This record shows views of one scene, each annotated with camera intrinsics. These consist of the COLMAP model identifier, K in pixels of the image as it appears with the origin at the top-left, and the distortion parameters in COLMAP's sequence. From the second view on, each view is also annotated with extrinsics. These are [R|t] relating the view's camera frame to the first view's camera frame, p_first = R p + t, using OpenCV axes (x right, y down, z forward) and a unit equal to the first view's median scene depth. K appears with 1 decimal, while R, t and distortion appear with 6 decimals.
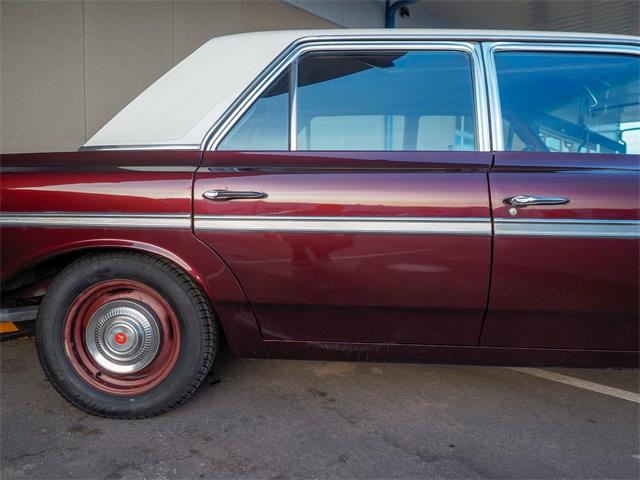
lens RADIAL K [[663.8, 0, 320.0], [0, 663.8, 240.0], [0, 0, 1]] dist [-0.002738, 0.002039]
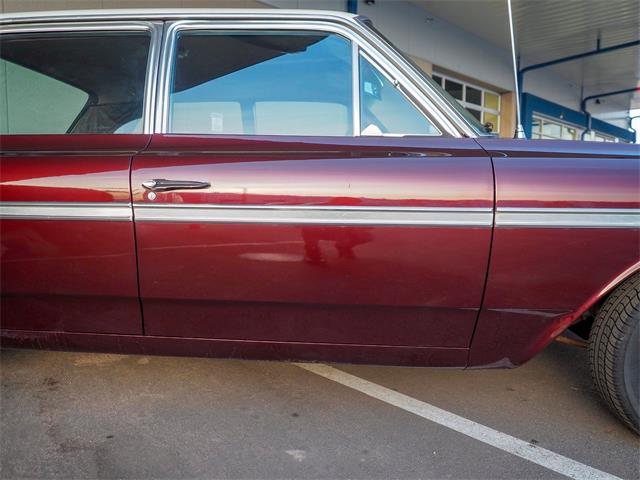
lens RADIAL K [[672.5, 0, 320.0], [0, 672.5, 240.0], [0, 0, 1]] dist [-0.007669, -0.019707]
pose [[0.998204, 0.002378, -0.059859, 0.349451], [-0.001653, 0.999925, 0.012157, 0.005125], [0.059883, -0.012036, 0.998133, 0.022850]]
